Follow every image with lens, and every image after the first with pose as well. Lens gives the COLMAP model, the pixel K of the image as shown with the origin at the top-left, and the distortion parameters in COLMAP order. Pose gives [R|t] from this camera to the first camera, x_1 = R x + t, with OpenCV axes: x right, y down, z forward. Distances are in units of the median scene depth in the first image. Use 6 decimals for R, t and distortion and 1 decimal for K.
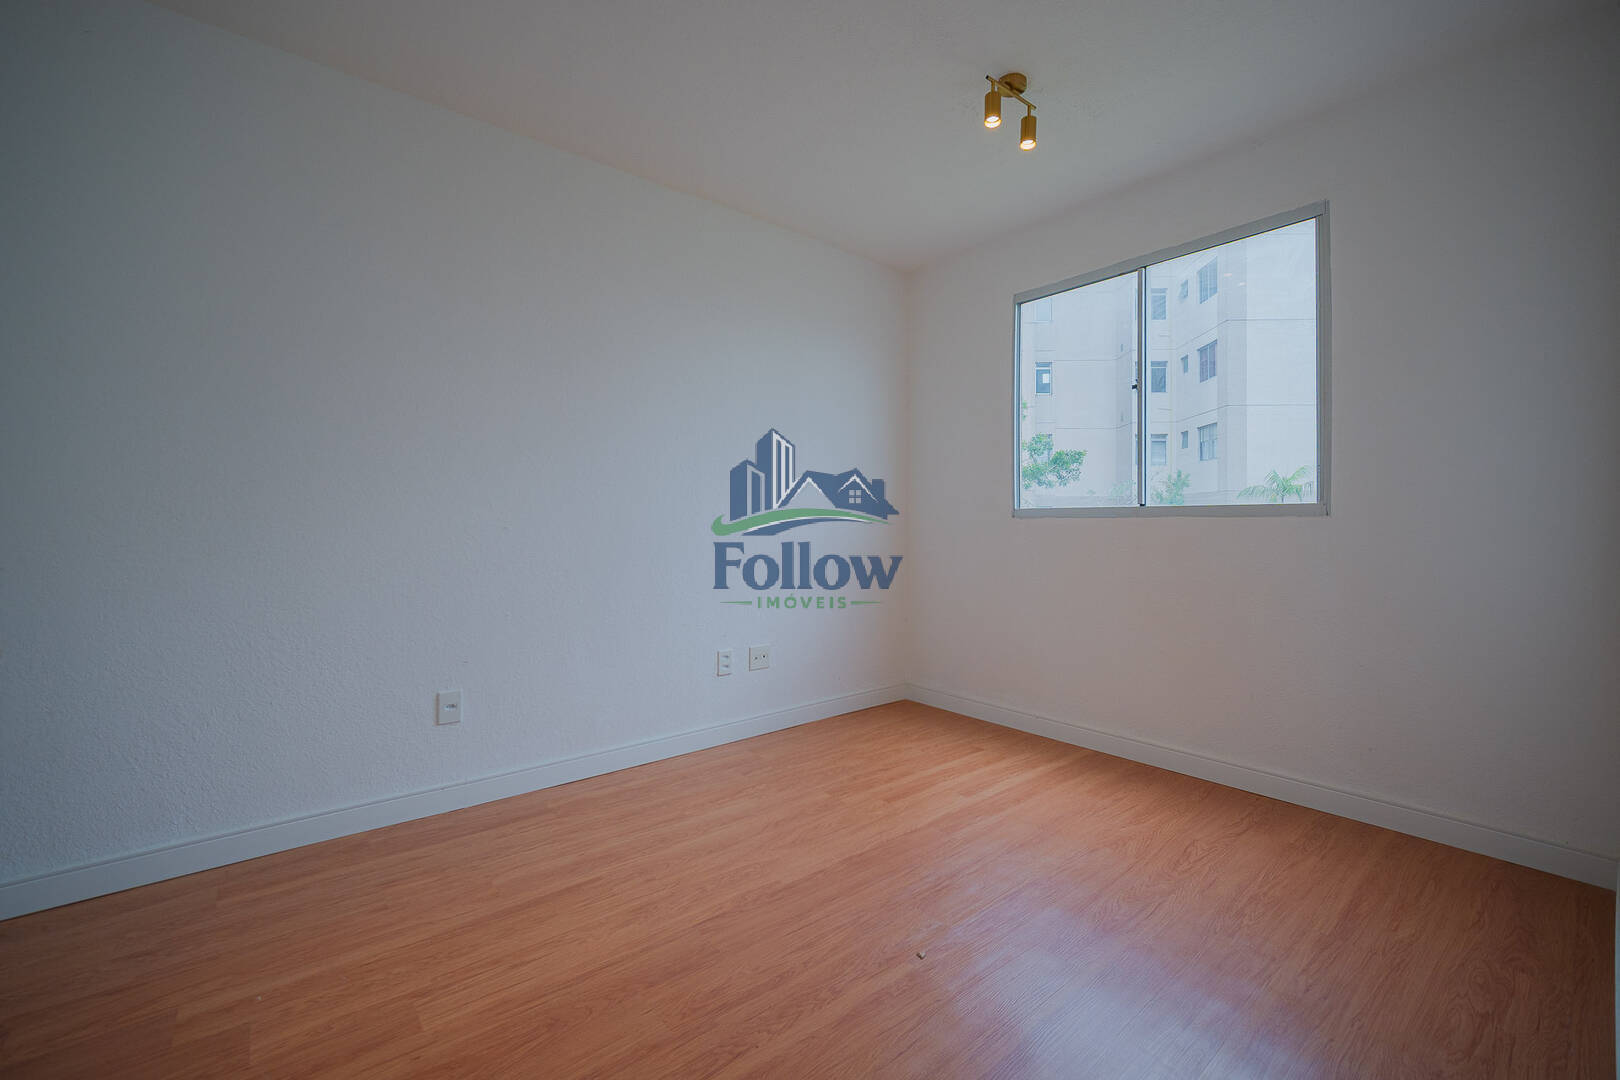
lens RADIAL K [[670.0, 0, 828.7], [0, 670.0, 522.2], [0, 0, 1]] dist [-0.001198, -0.000406]
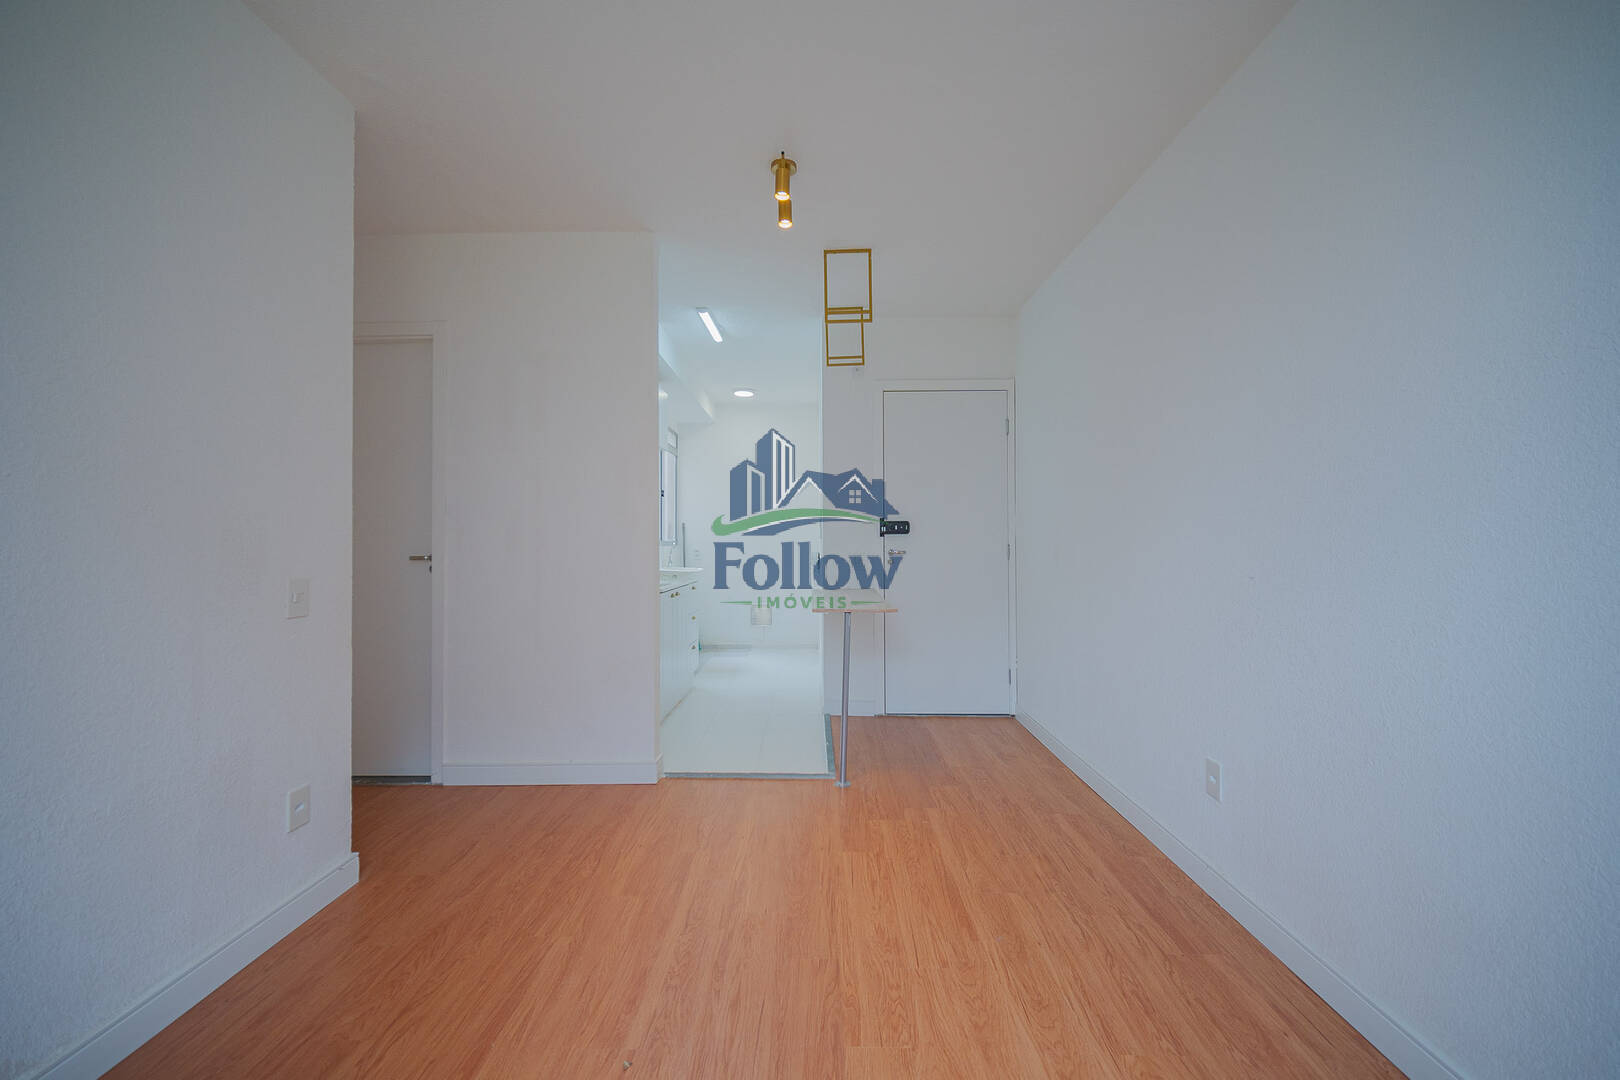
lens RADIAL K [[652.4, 0, 811.4], [0, 652.4, 529.8], [0, 0, 1]] dist [0.000472, -0.000335]
pose [[-0.653885, -0.014592, -0.756453, 0.411138], [-0.001258, 0.999834, -0.018199, -0.030592], [0.756593, -0.010949, -0.653795, 1.123266]]
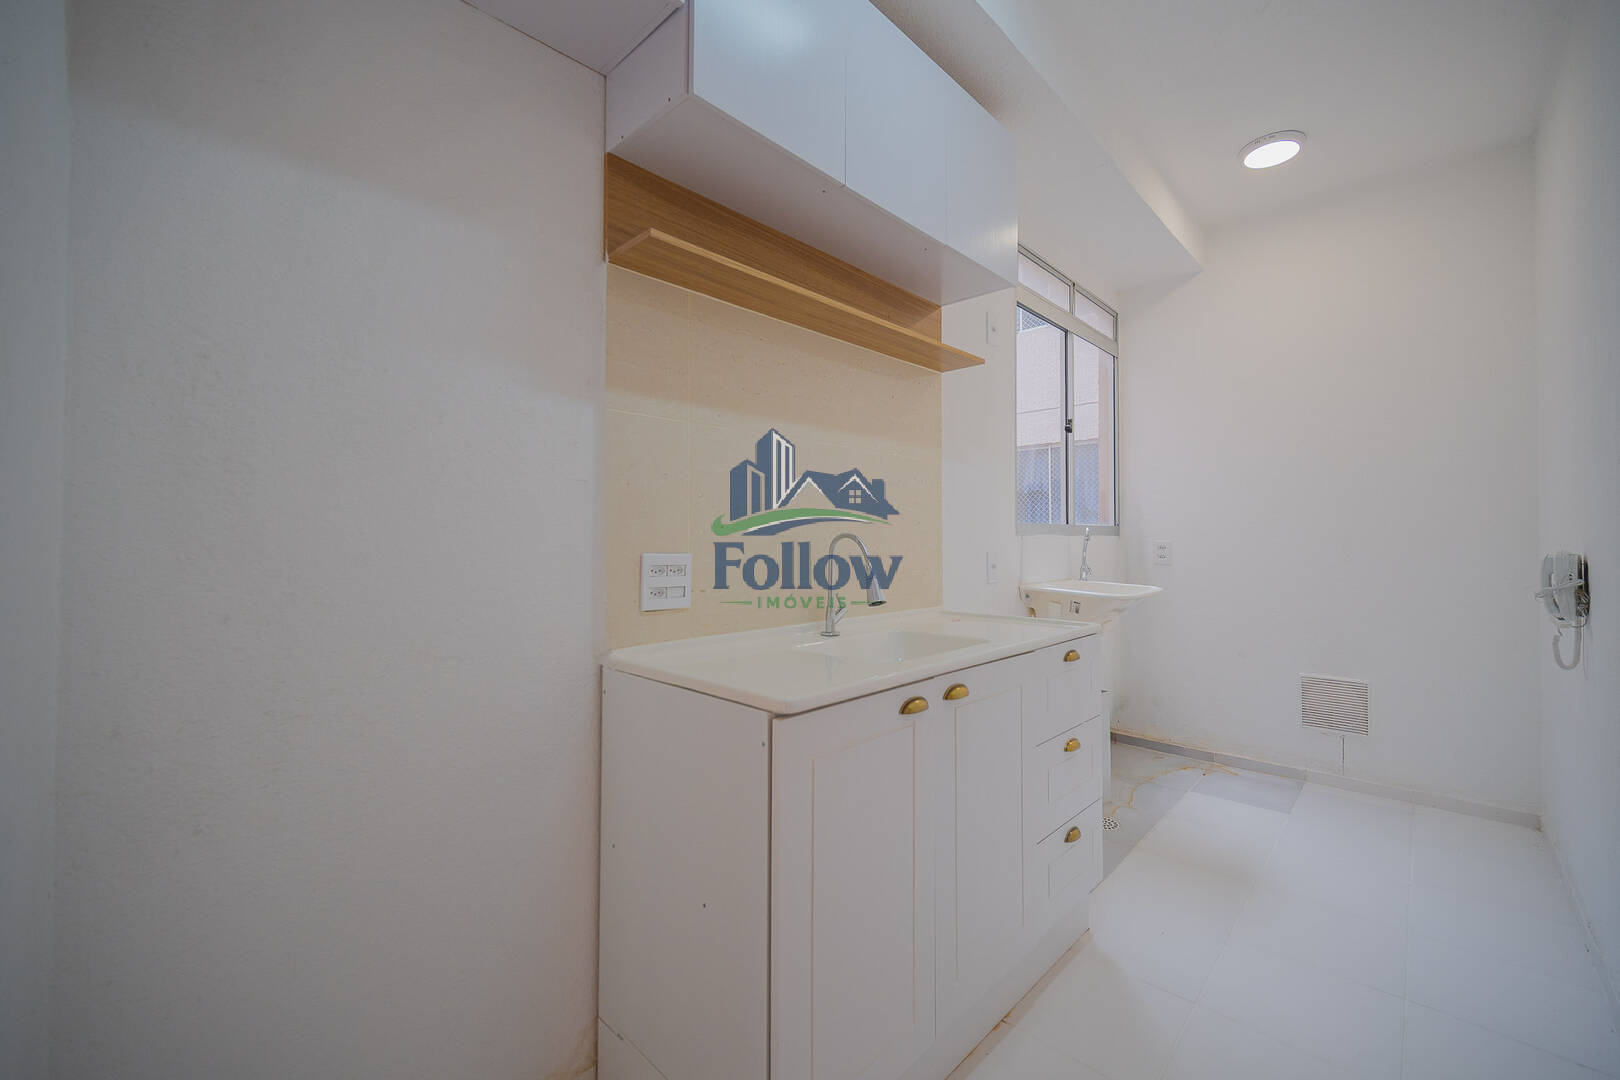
lens RADIAL K [[652.4, 0, 808.9], [0, 652.4, 526.8], [0, 0, 1]] dist [0.000472, -0.000335]
pose [[-0.994984, -0.003892, -0.099963, -0.486002], [-0.002778, 0.999933, -0.011280, -0.012670], [0.100000, -0.010946, -0.994927, 0.229874]]
